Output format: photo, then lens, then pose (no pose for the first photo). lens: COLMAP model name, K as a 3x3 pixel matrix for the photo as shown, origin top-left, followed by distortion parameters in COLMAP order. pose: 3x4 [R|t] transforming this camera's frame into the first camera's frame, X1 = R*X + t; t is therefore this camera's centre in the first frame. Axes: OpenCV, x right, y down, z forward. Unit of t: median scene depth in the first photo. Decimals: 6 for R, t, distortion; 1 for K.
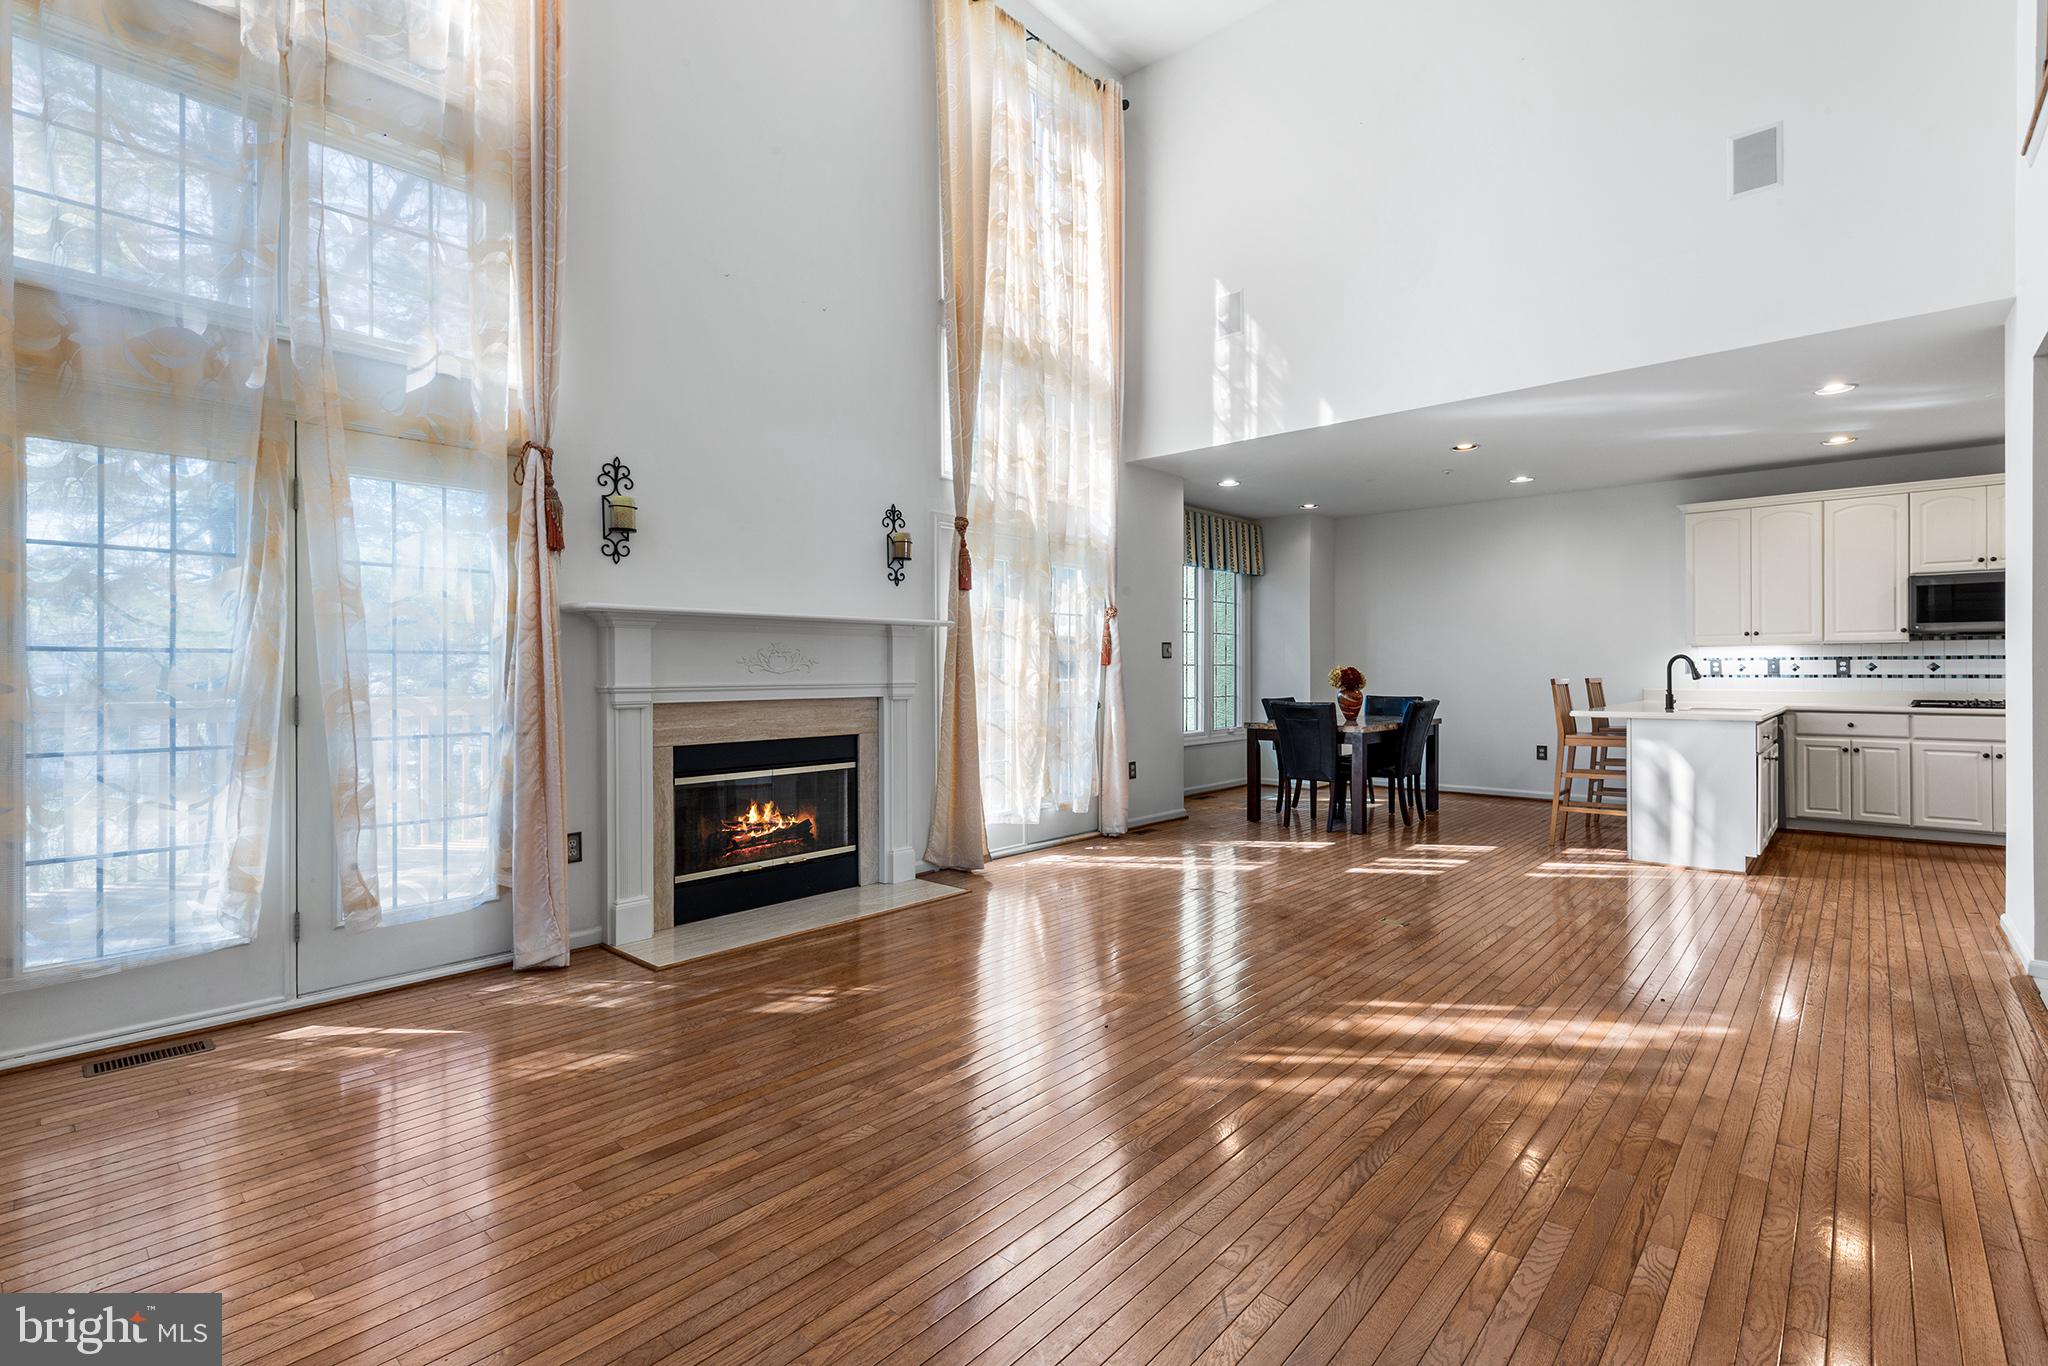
lens RADIAL K [[884.5, 0, 1056.0], [0, 884.5, 661.3], [0, 0, 1]] dist [0.001769, 0.000488]
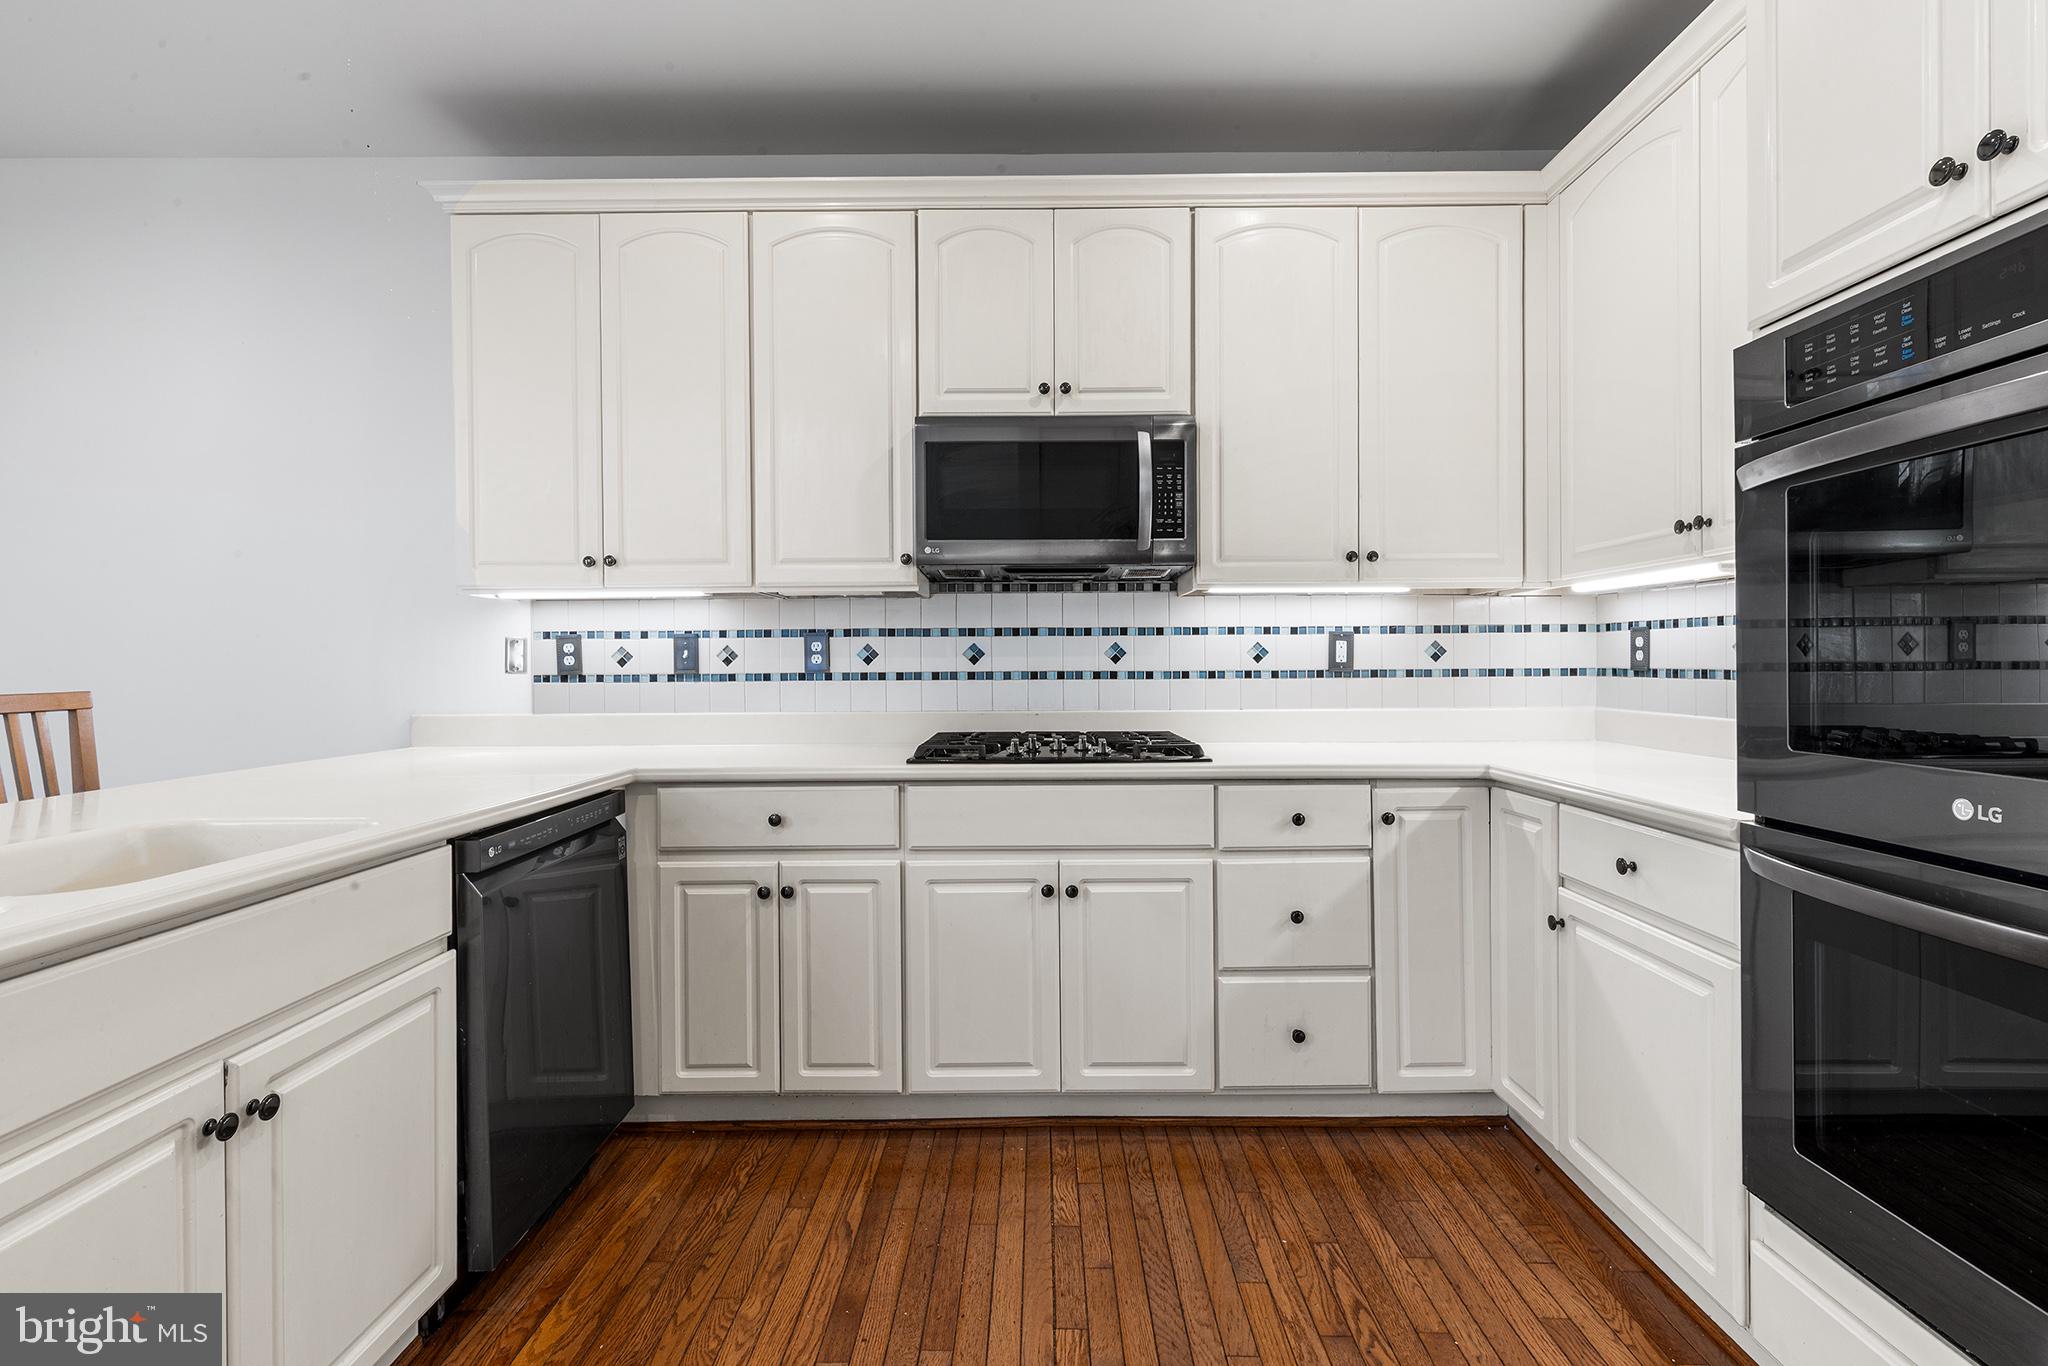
lens RADIAL K [[930.5, 0, 994.3], [0, 930.5, 666.3], [0, 0, 1]] dist [0.016924, -0.000897]
pose [[0.759881, 0.001314, 0.650061, 0.708377], [-0.003127, 0.999994, 0.001634, 0.011590], [-0.650055, -0.003274, 0.759880, 0.654418]]
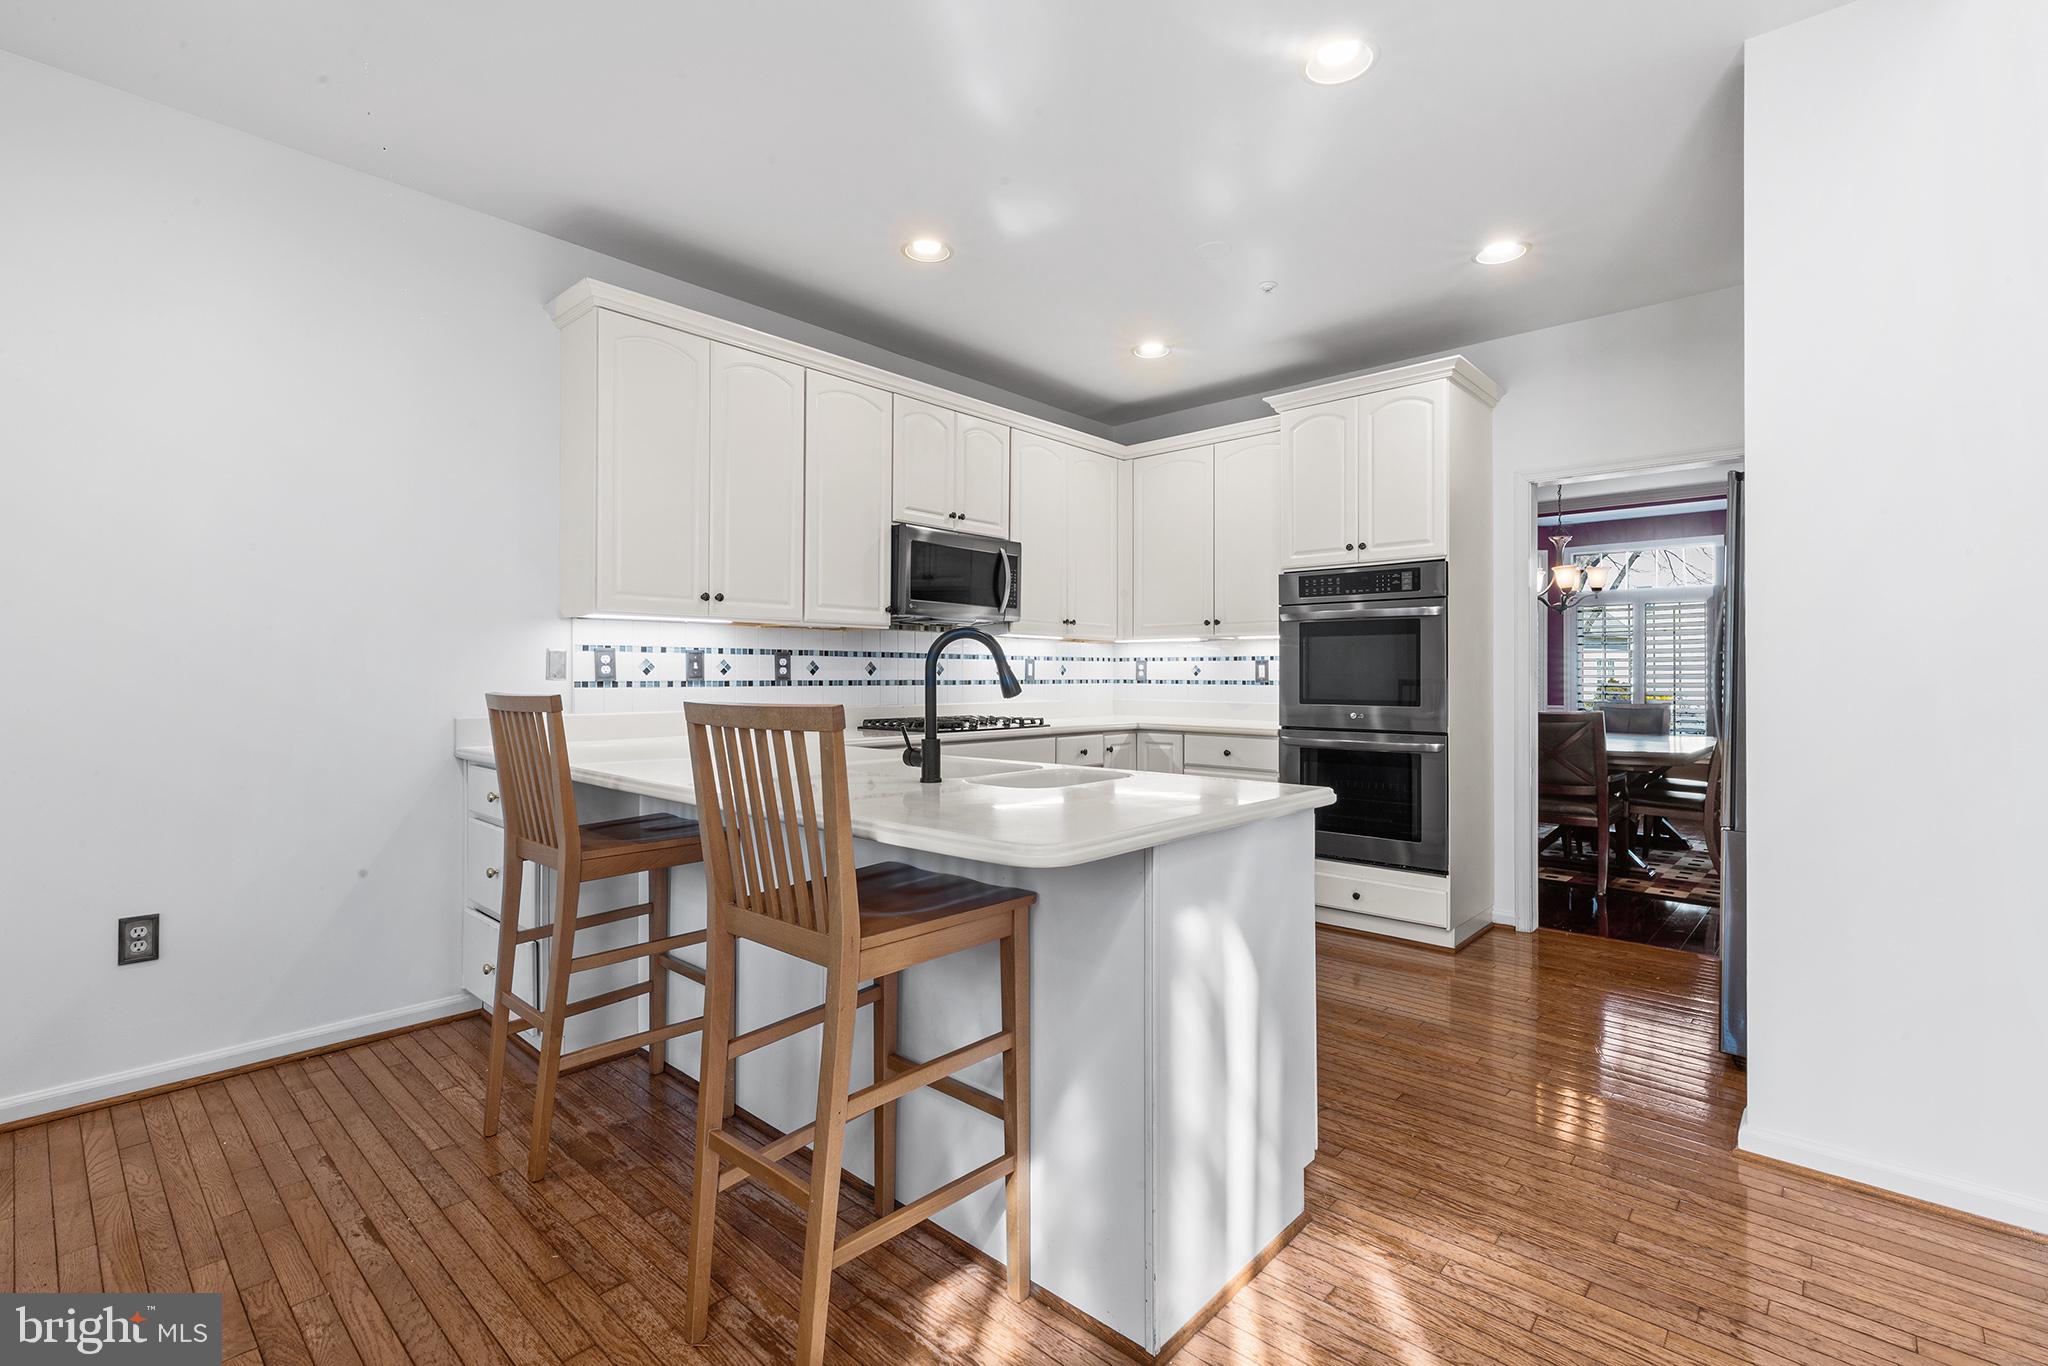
lens RADIAL K [[930.5, 0, 994.3], [0, 930.5, 666.3], [0, 0, 1]] dist [0.016924, -0.000897]
pose [[0.042837, 0.018232, 0.998916, 0.304427], [-0.007429, 0.999812, -0.017929, 0.016499], [-0.999054, -0.006653, 0.042964, 0.882903]]
